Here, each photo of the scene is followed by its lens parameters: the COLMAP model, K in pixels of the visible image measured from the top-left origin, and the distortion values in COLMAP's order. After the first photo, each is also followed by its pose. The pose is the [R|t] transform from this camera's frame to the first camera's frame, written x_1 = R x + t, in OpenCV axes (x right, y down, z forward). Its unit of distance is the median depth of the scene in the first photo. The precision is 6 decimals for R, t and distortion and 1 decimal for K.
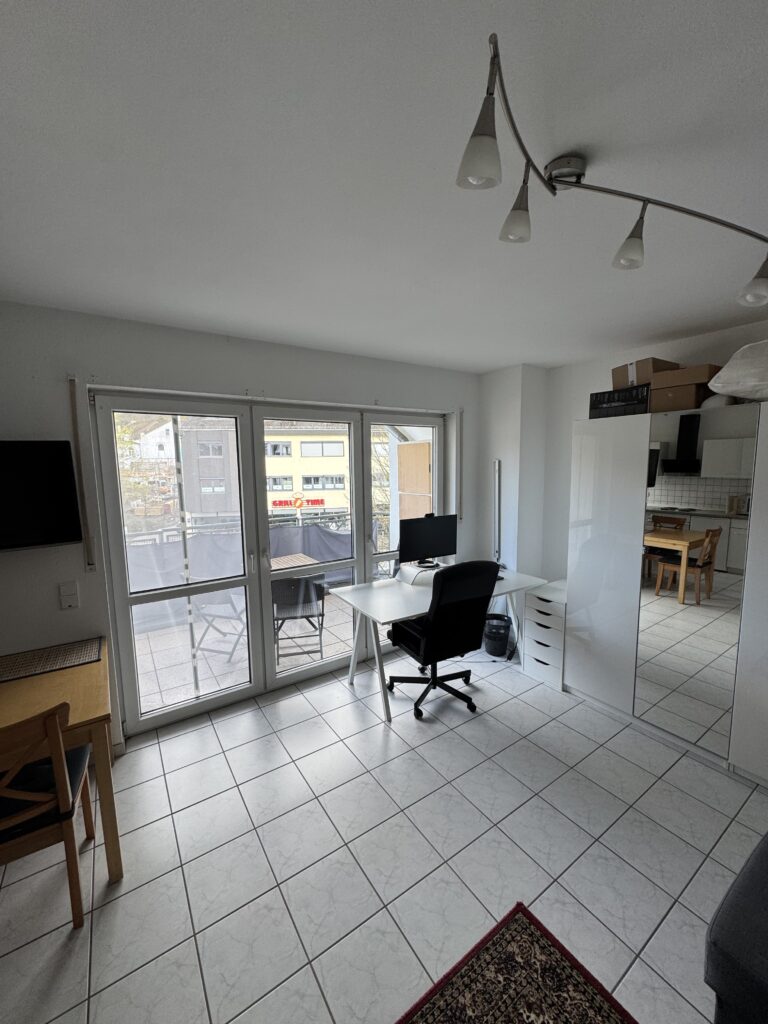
lens RADIAL K [[407.1, 0, 382.7], [0, 407.1, 513.5], [0, 0, 1]] dist [-0.003464, 0.000401]
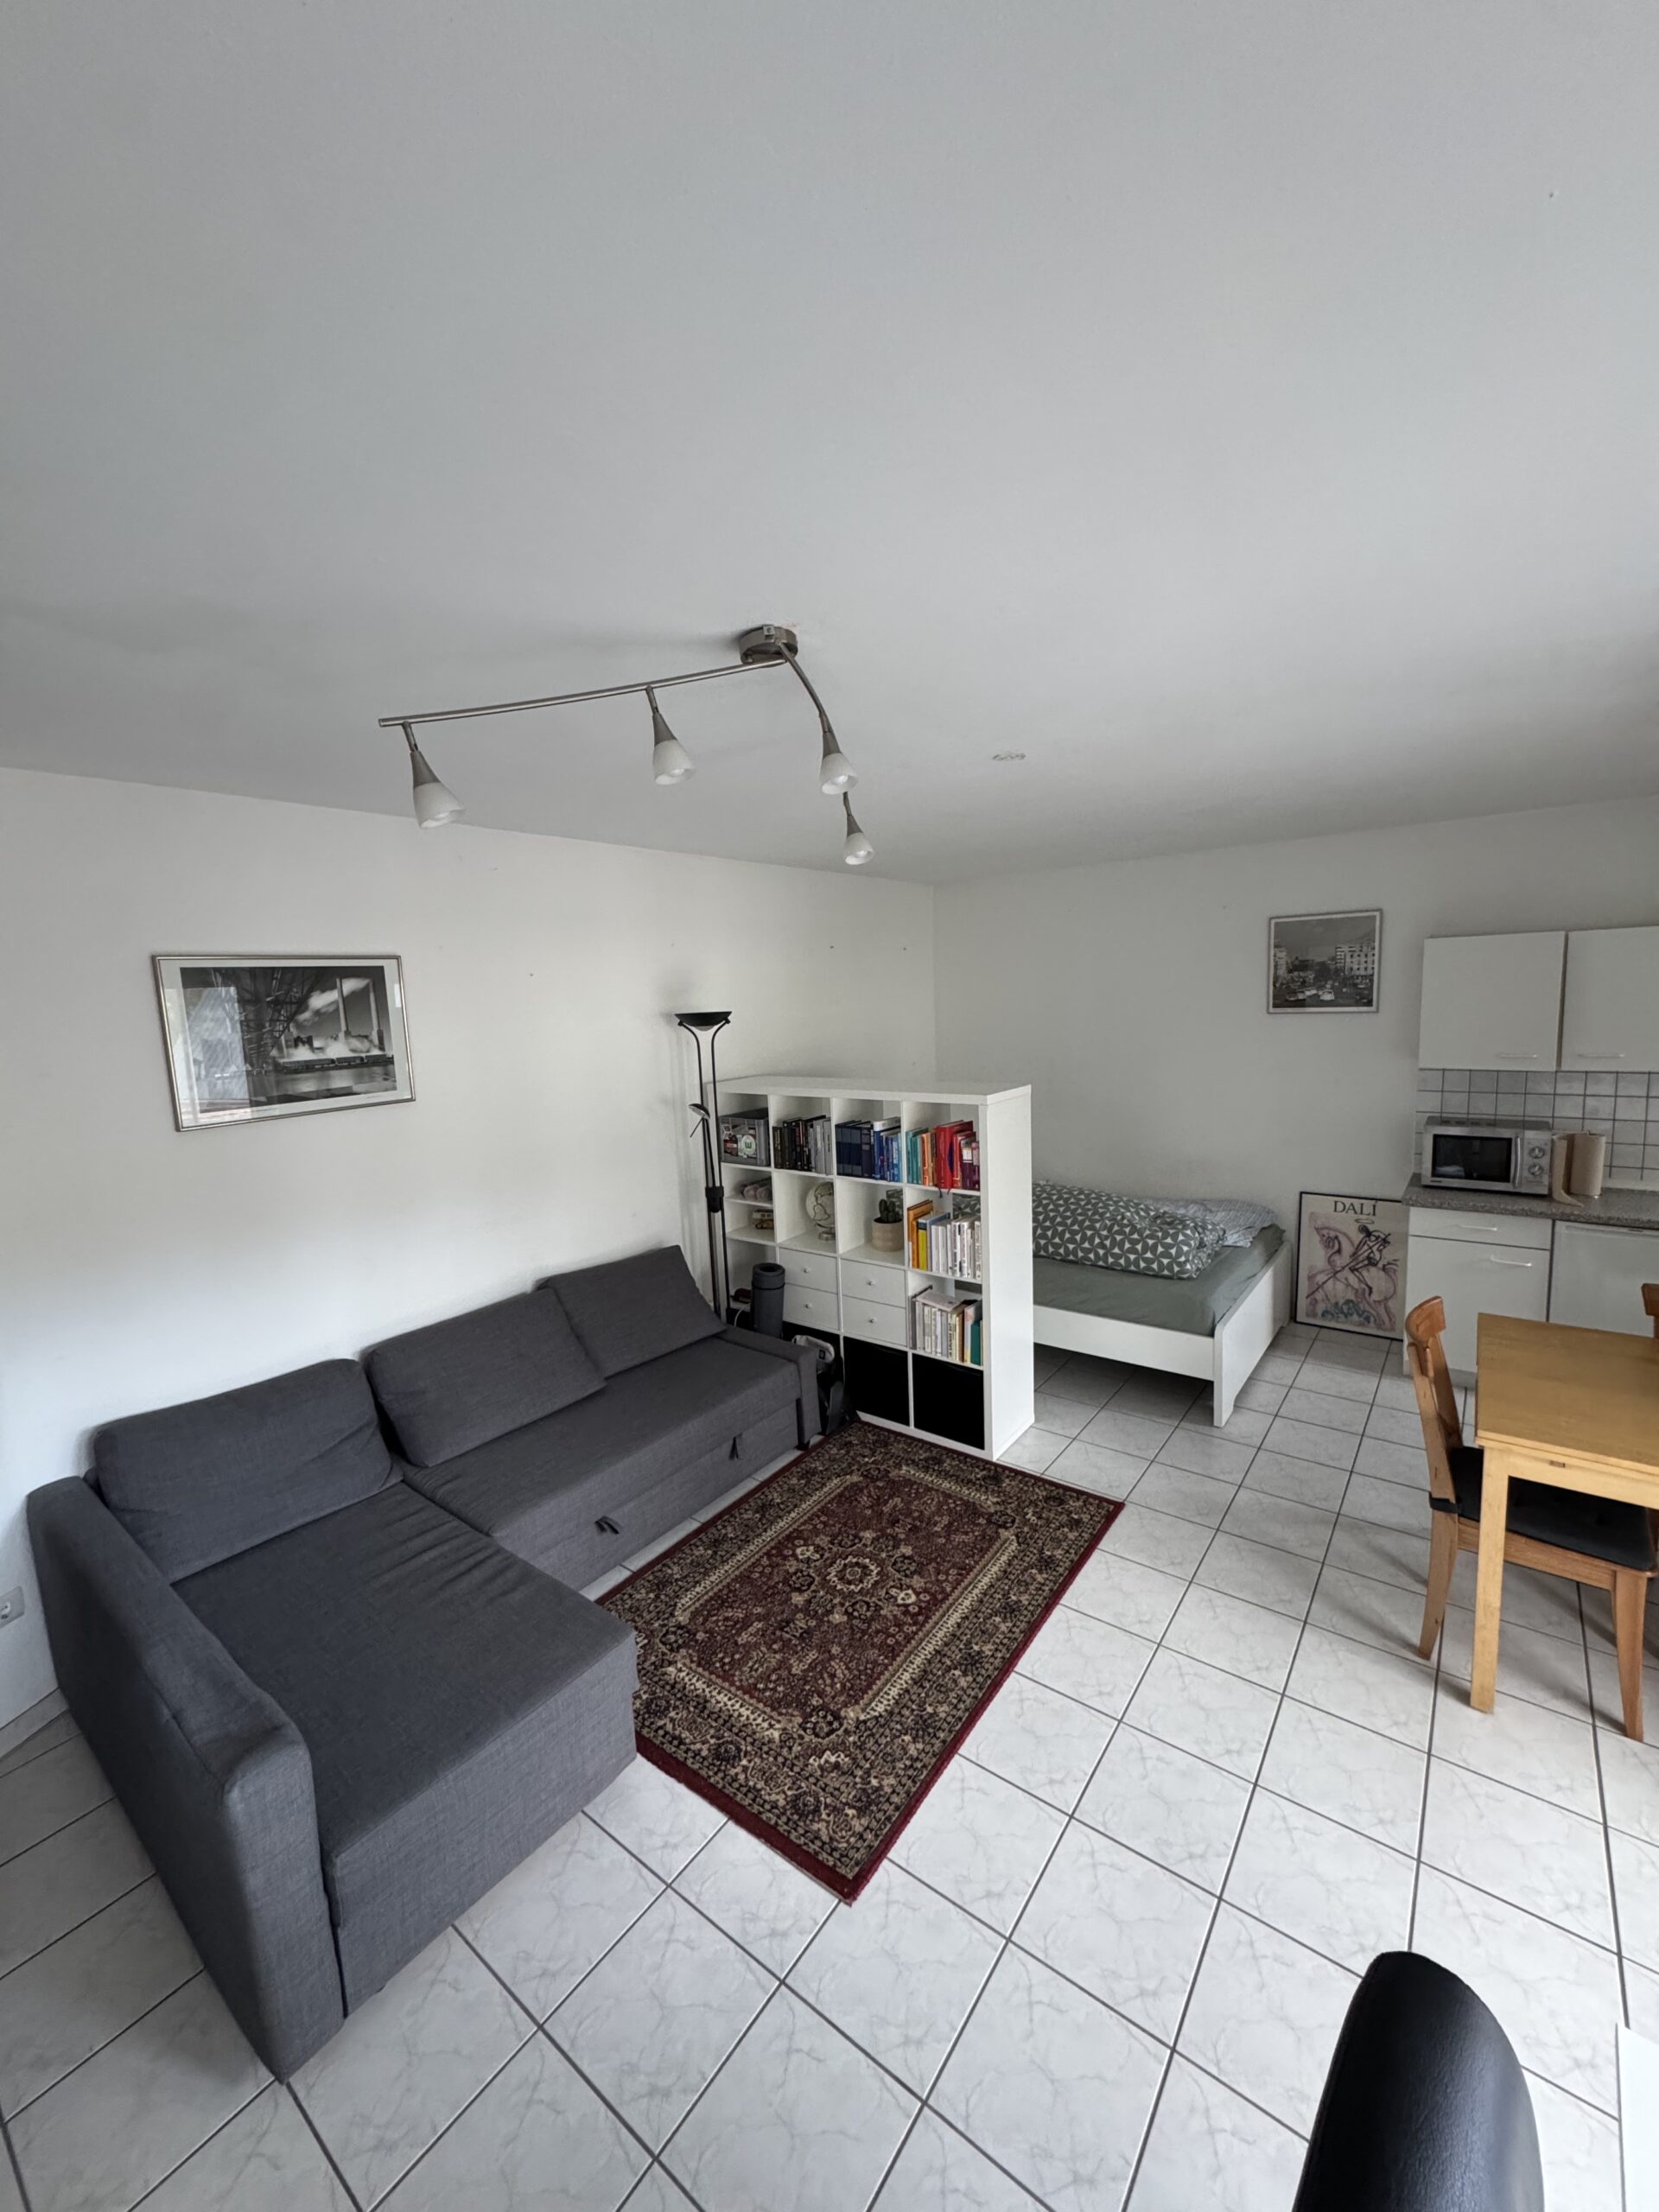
lens RADIAL K [[879.3, 0, 825.0], [0, 879.3, 1108.7], [0, 0, 1]] dist [-0.003464, 0.000401]
pose [[-0.948162, 0.096857, -0.302669, 0.647290], [0.018266, 0.967457, 0.252375, -0.345398], [0.317263, 0.233764, -0.919075, 1.885239]]
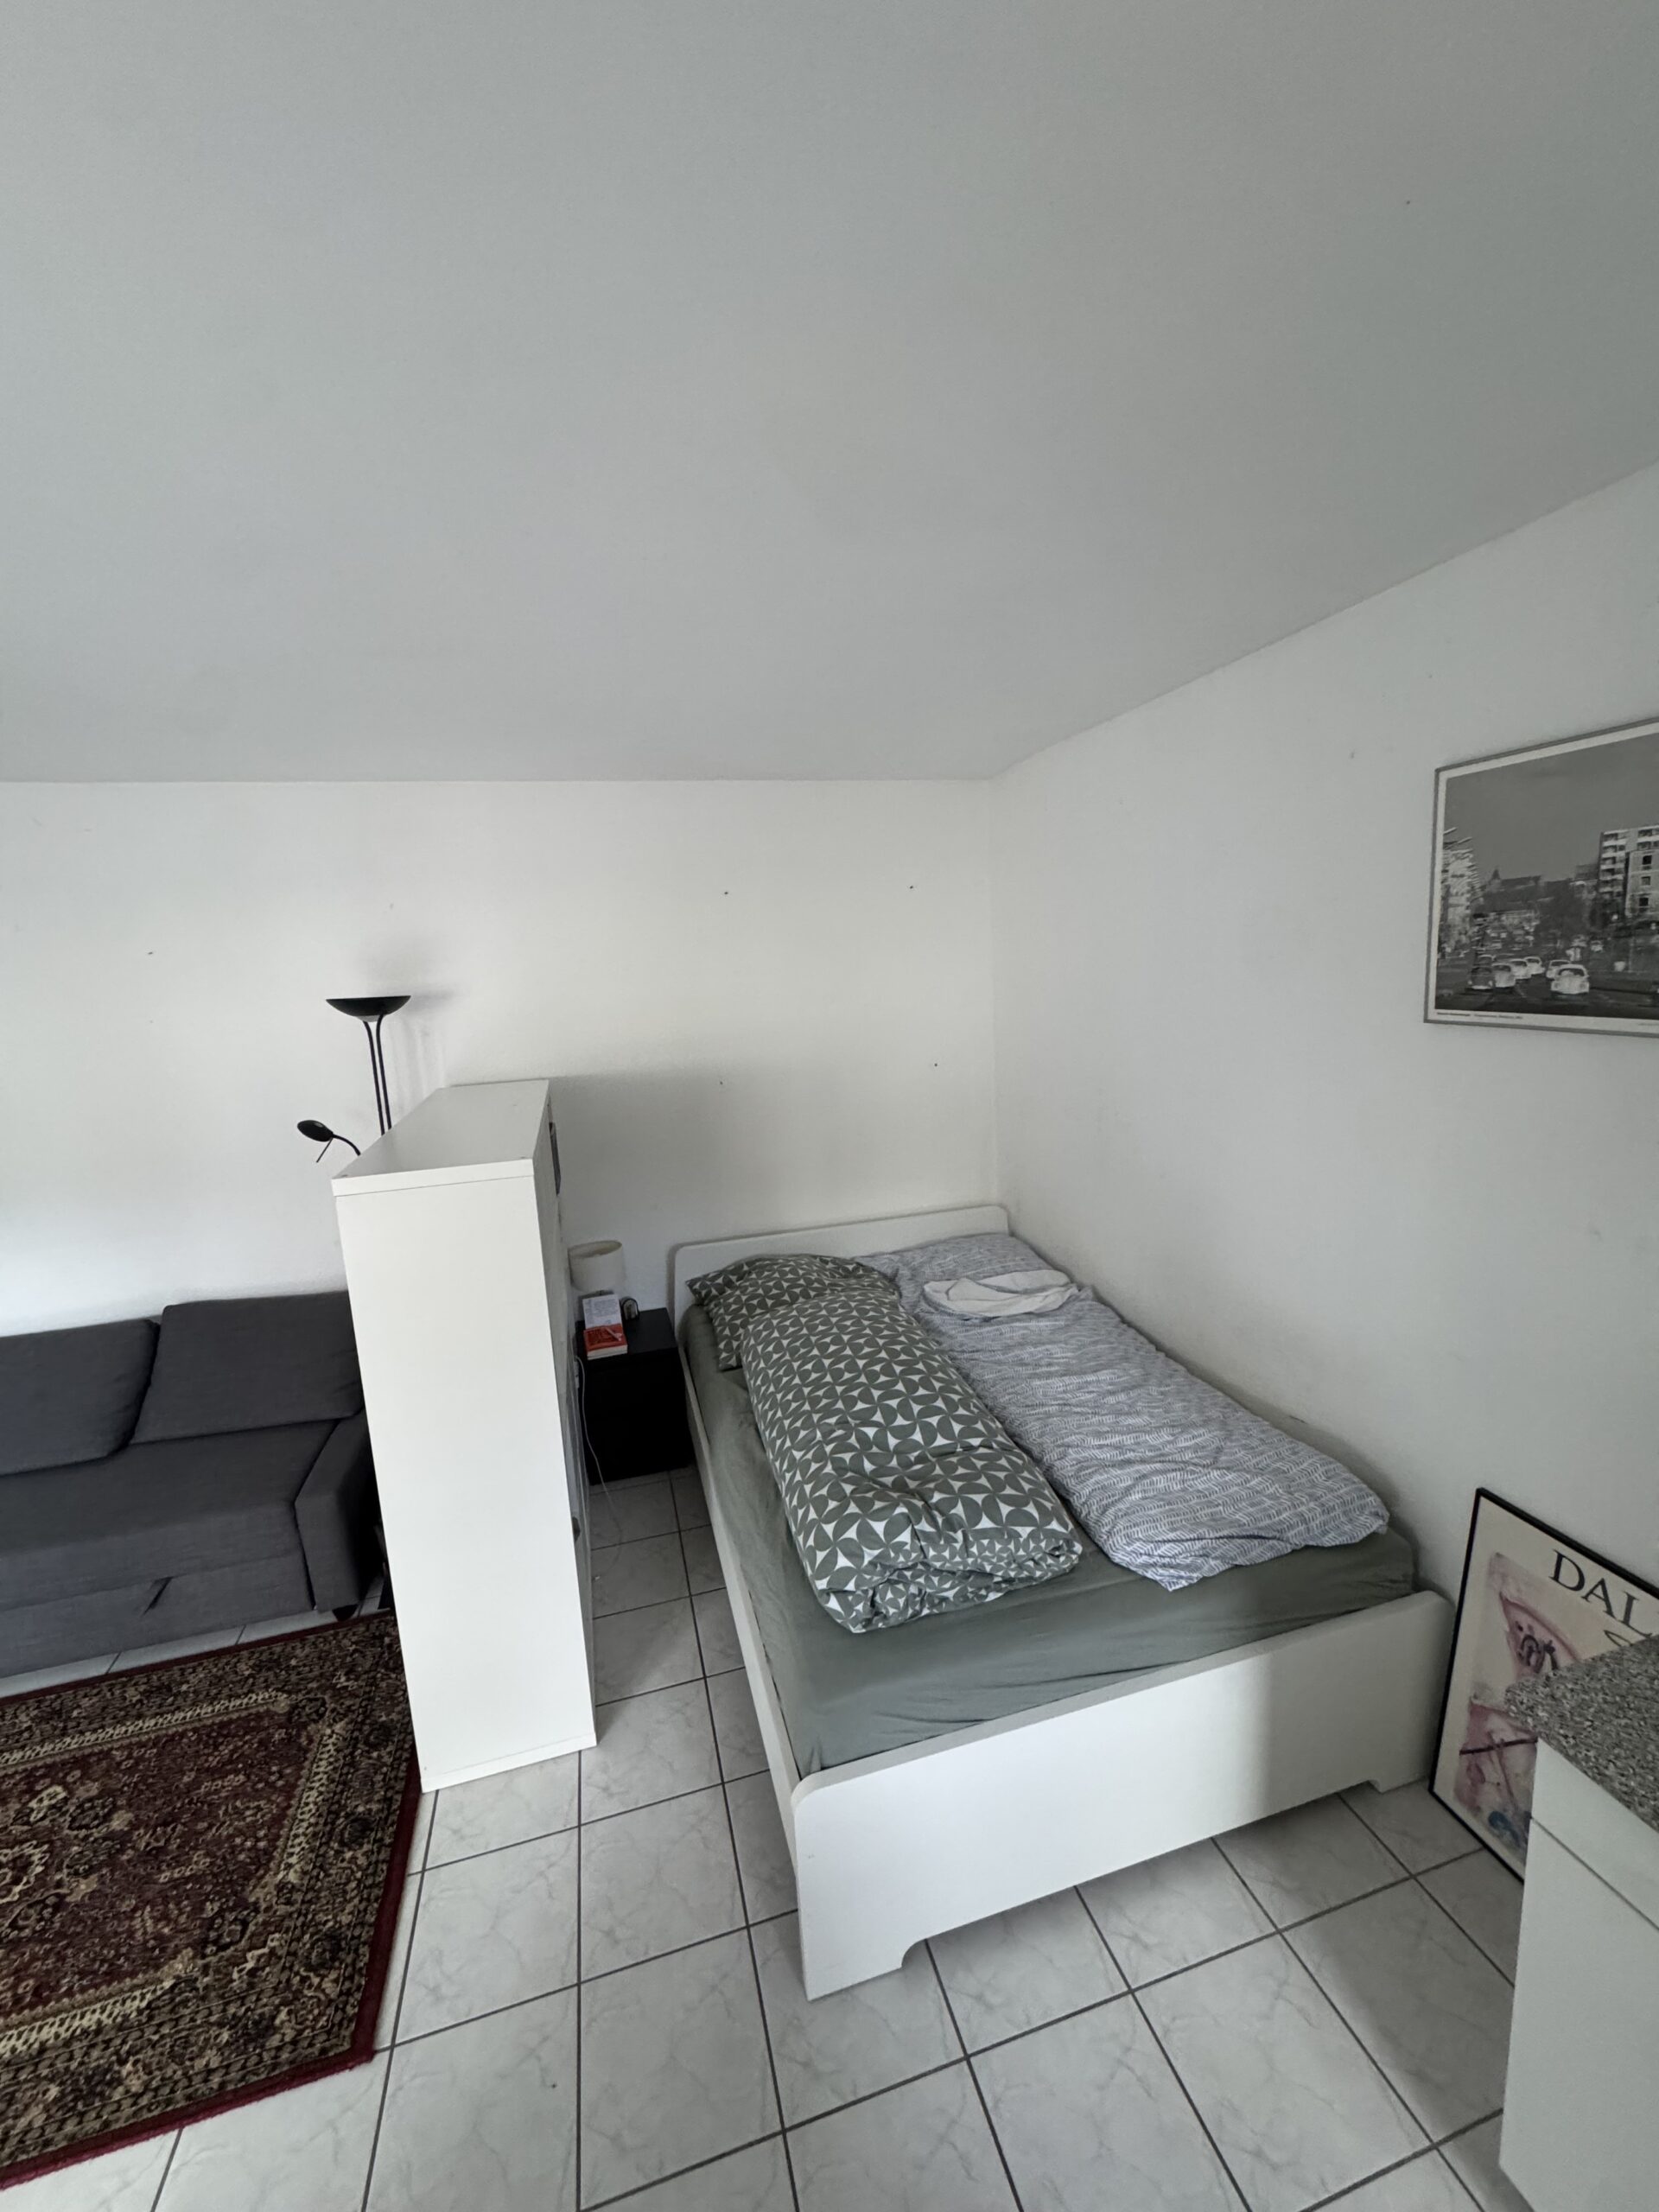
lens RADIAL K [[879.3, 0, 825.8], [0, 879.3, 1106.0], [0, 0, 1]] dist [-0.003464, 0.000401]
pose [[-0.945369, 0.009610, 0.325860, -1.382625], [0.104315, 0.955929, 0.274442, -0.169091], [-0.308861, 0.293441, -0.904708, 0.851543]]
